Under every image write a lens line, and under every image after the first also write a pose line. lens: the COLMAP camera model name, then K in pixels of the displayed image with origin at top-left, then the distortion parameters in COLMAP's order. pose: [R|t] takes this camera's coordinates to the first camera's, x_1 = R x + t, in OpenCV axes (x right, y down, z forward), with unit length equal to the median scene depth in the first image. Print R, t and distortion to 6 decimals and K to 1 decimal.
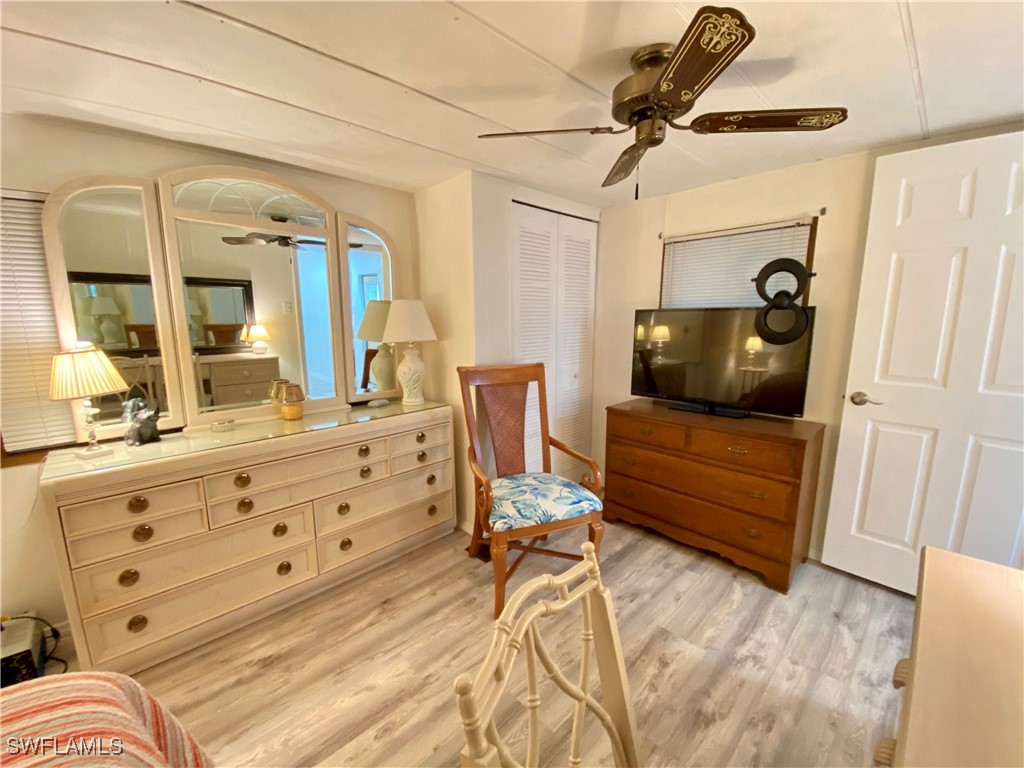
lens RADIAL K [[416.4, 0, 512.1], [0, 416.4, 390.2], [0, 0, 1]] dist [0.063758, -0.044427]
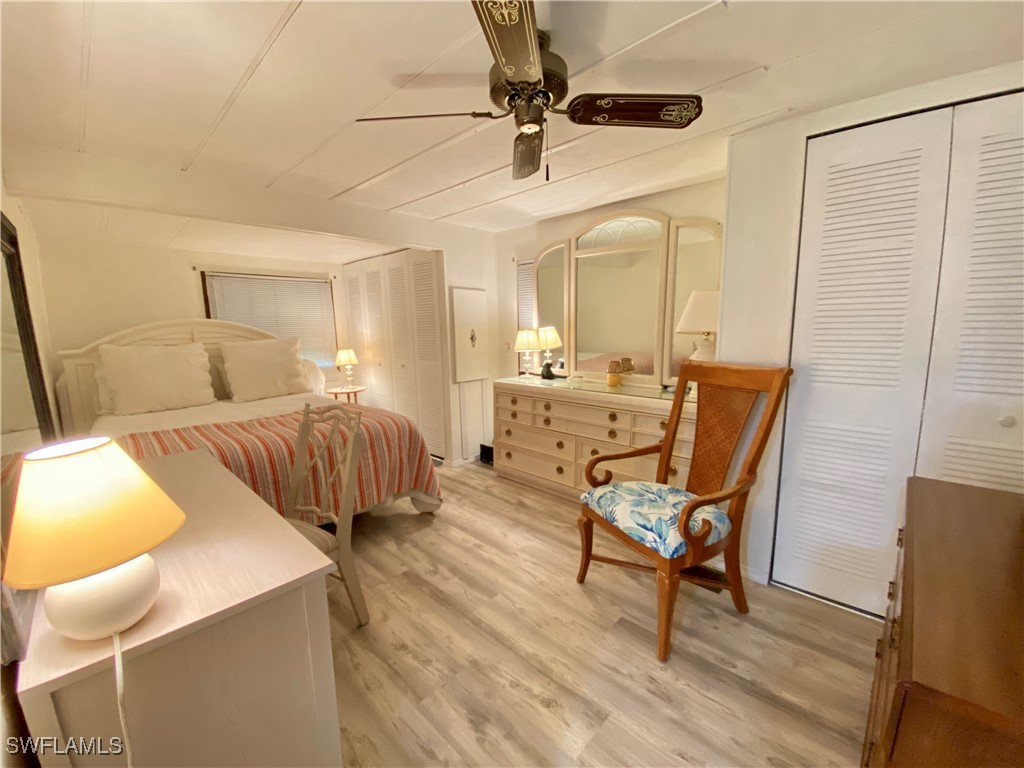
lens RADIAL K [[416.4, 0, 512.1], [0, 416.4, 390.2], [0, 0, 1]] dist [0.063758, -0.044427]
pose [[0.042393, 0.160441, -0.986135, 1.009328], [-0.160226, 0.975338, 0.151797, -0.087930], [0.986170, 0.151570, 0.067055, 0.708470]]
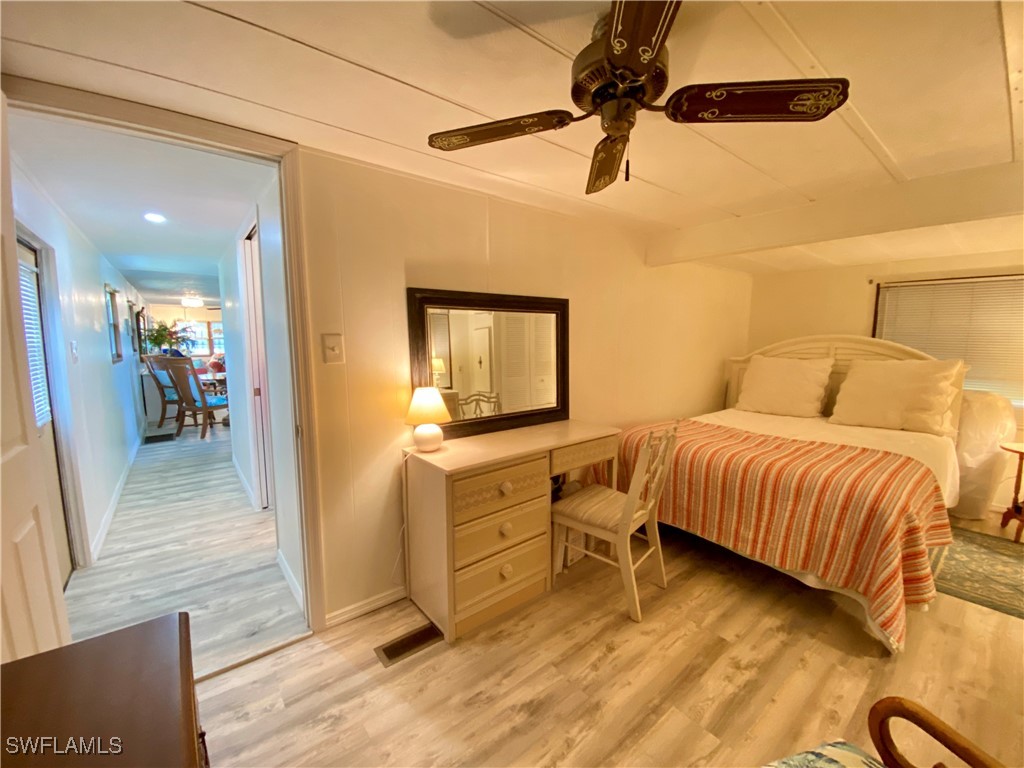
lens RADIAL K [[416.4, 0, 512.1], [0, 416.4, 390.2], [0, 0, 1]] dist [0.063758, -0.044427]
pose [[-0.995922, -0.000155, 0.090222, 0.316931], [0.026676, 0.954781, 0.296111, -0.251414], [-0.086188, 0.297310, -0.950883, 1.414531]]
